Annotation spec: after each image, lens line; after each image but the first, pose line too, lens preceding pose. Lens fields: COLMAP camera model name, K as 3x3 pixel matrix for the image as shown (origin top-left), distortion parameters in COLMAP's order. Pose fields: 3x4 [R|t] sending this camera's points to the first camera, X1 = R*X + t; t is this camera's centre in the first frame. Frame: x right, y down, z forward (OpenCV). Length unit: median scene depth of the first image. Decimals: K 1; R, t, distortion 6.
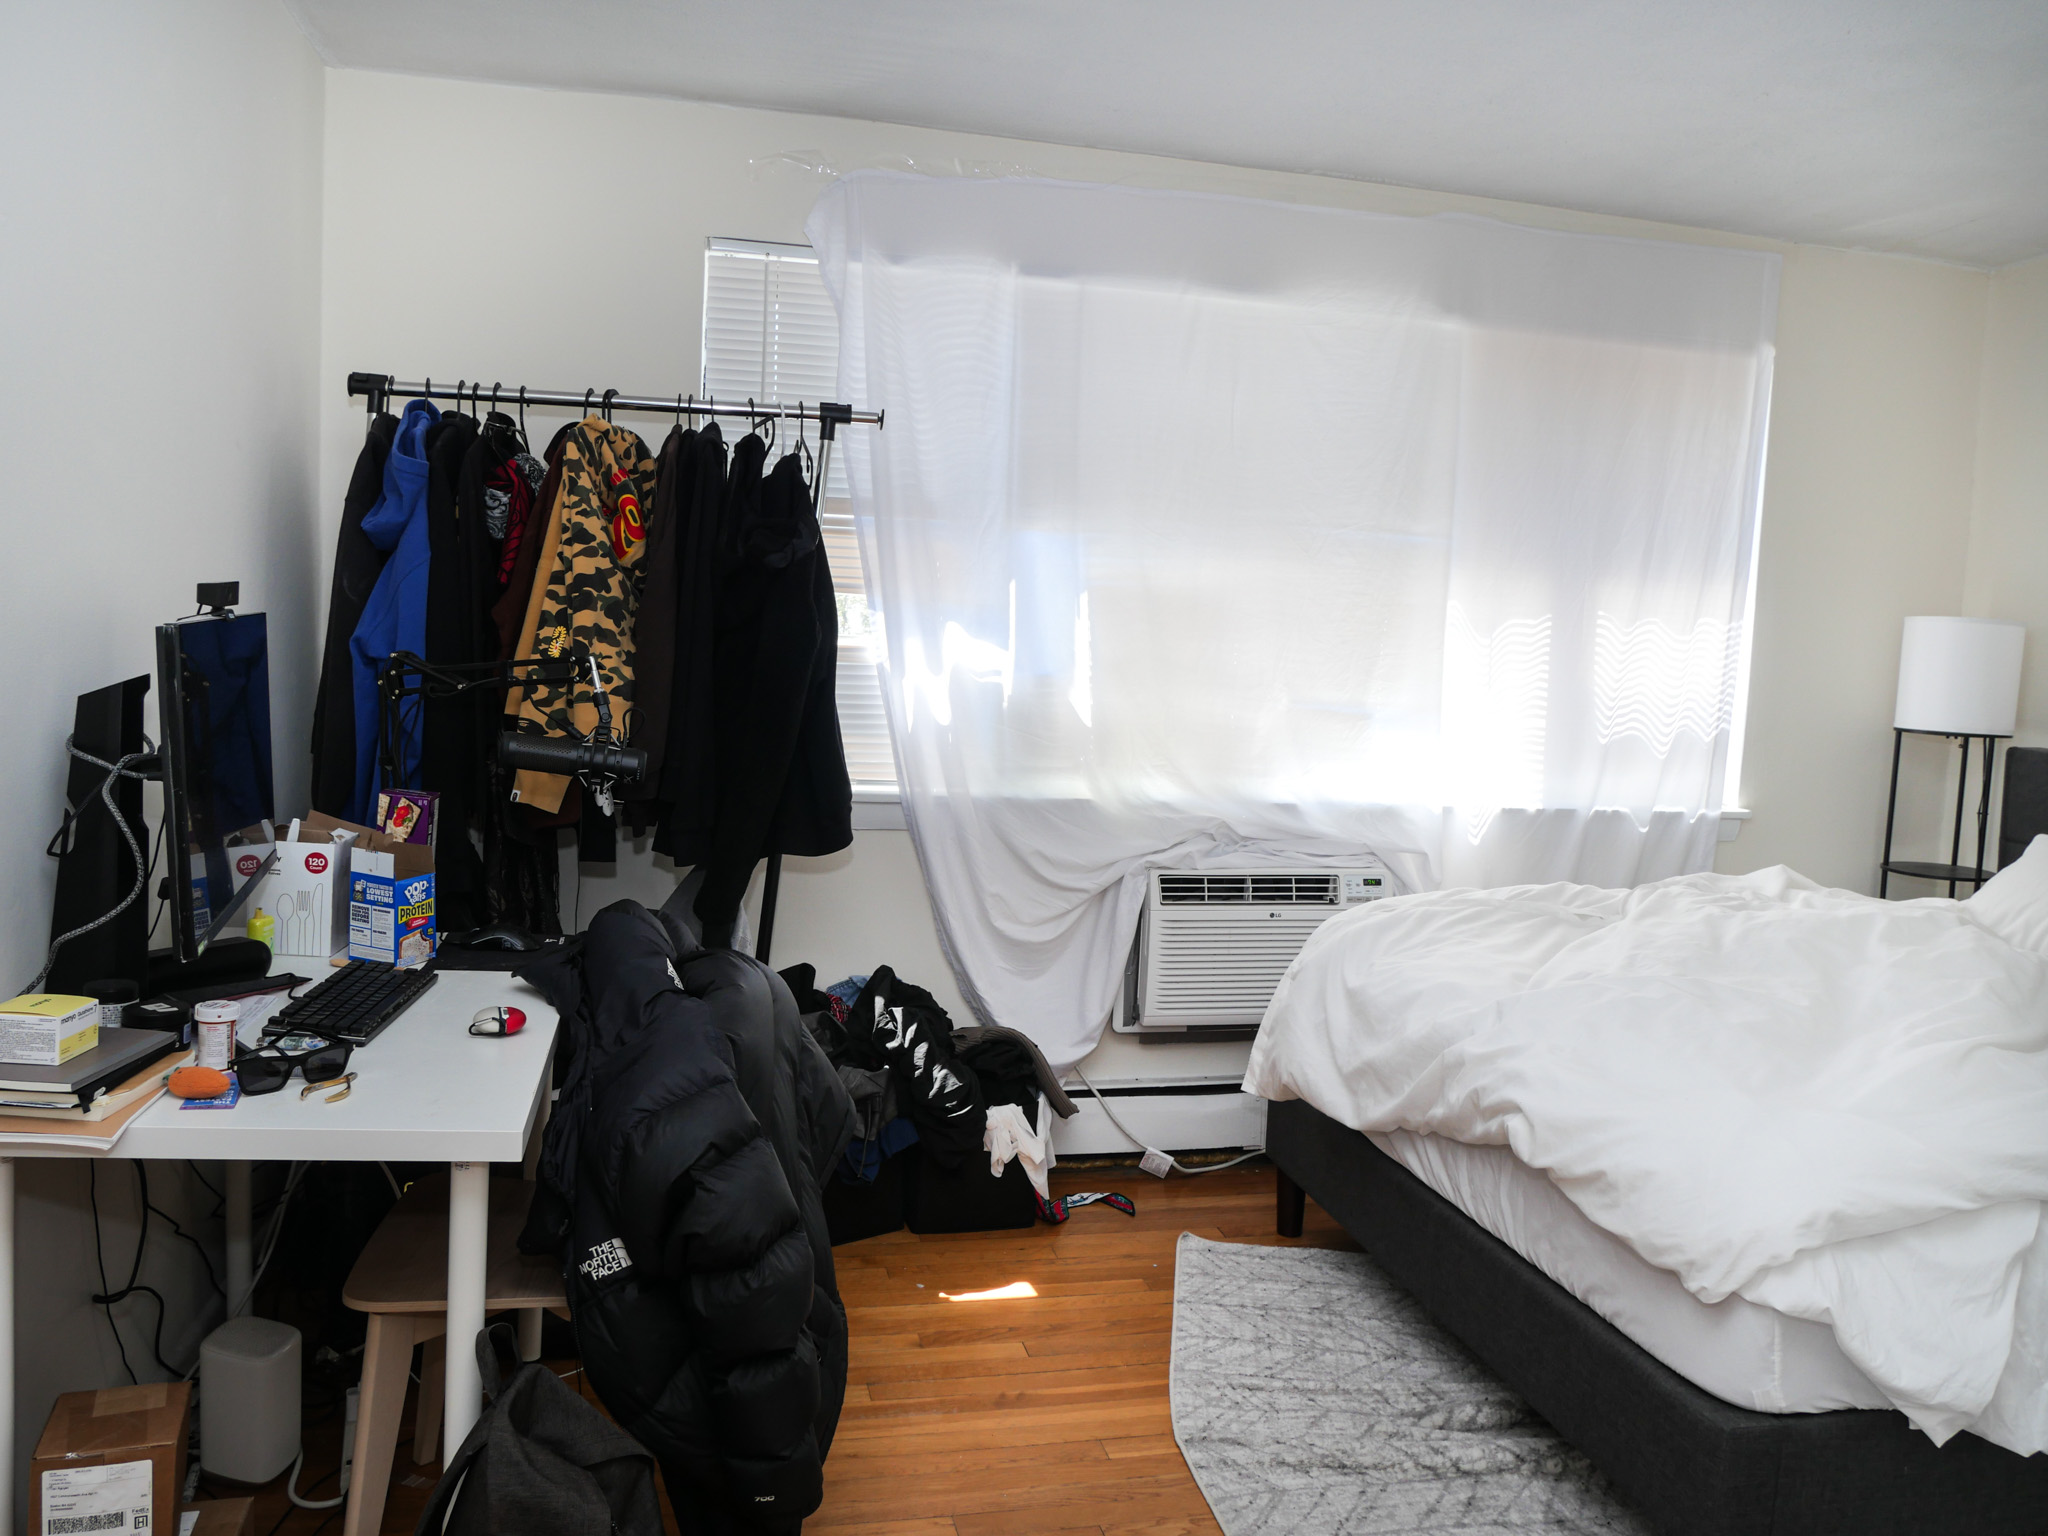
lens RADIAL K [[1515.9, 0, 1035.1], [0, 1515.9, 766.4], [0, 0, 1]] dist [-0.071760, 0.034905]
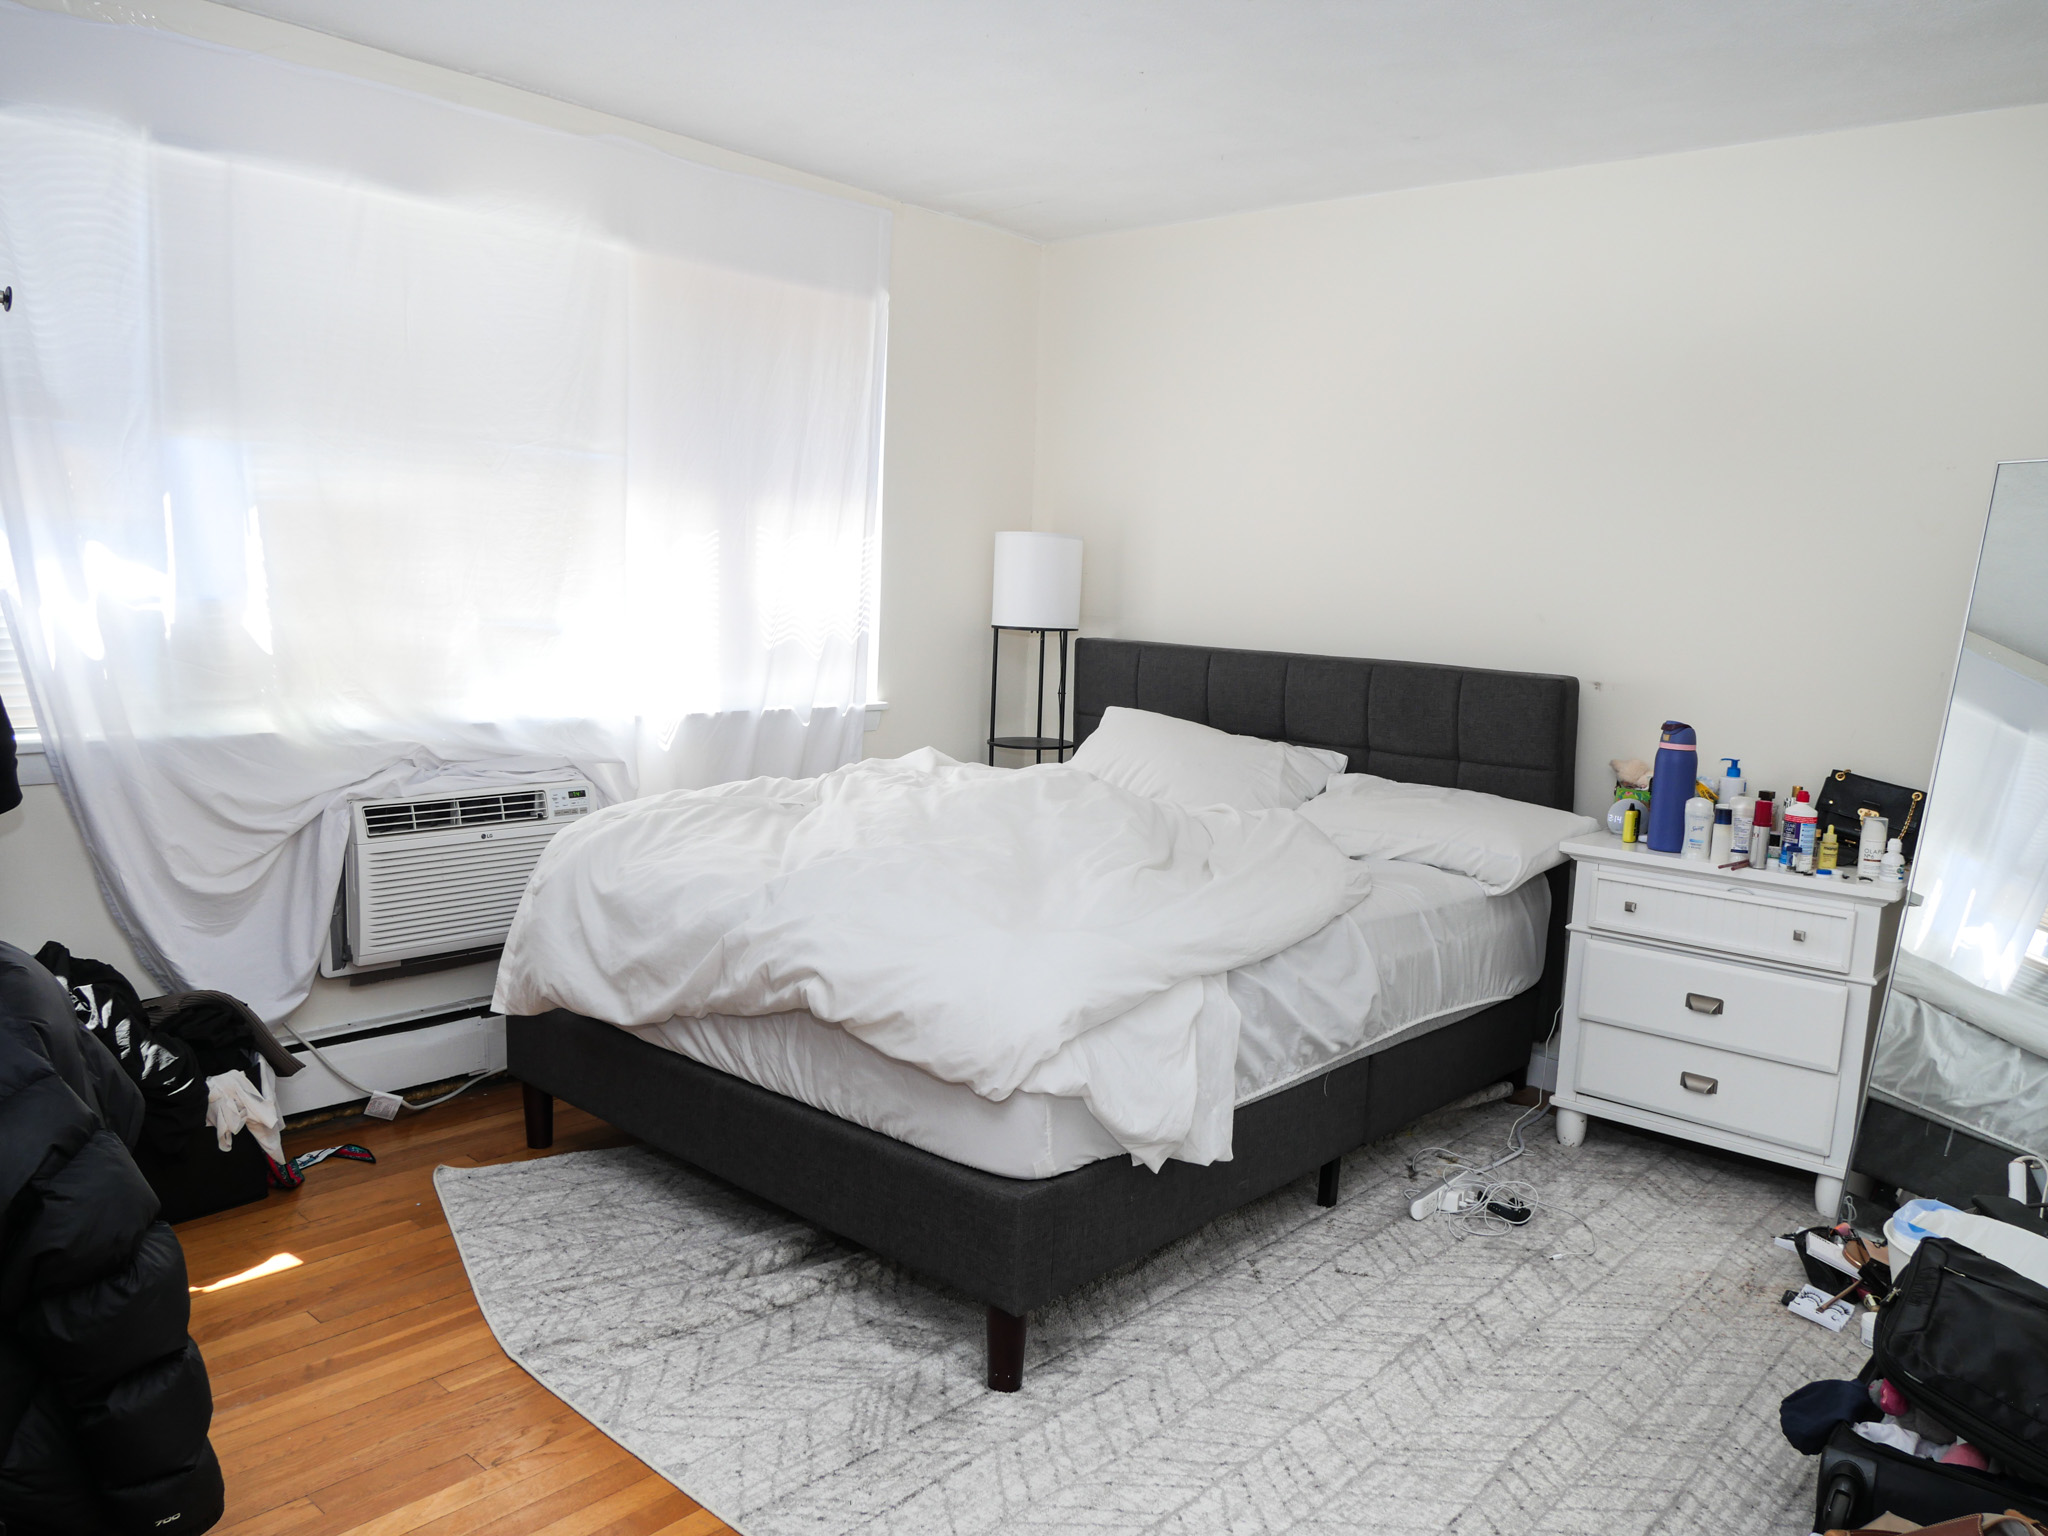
lens RADIAL K [[1515.9, 0, 1035.1], [0, 1515.9, 766.4], [0, 0, 1]] dist [-0.071760, 0.034905]
pose [[0.809340, -0.084241, 0.581268, -0.135048], [0.051592, 0.996032, 0.072517, 0.000104], [-0.585070, -0.028702, 0.810475, -0.007965]]
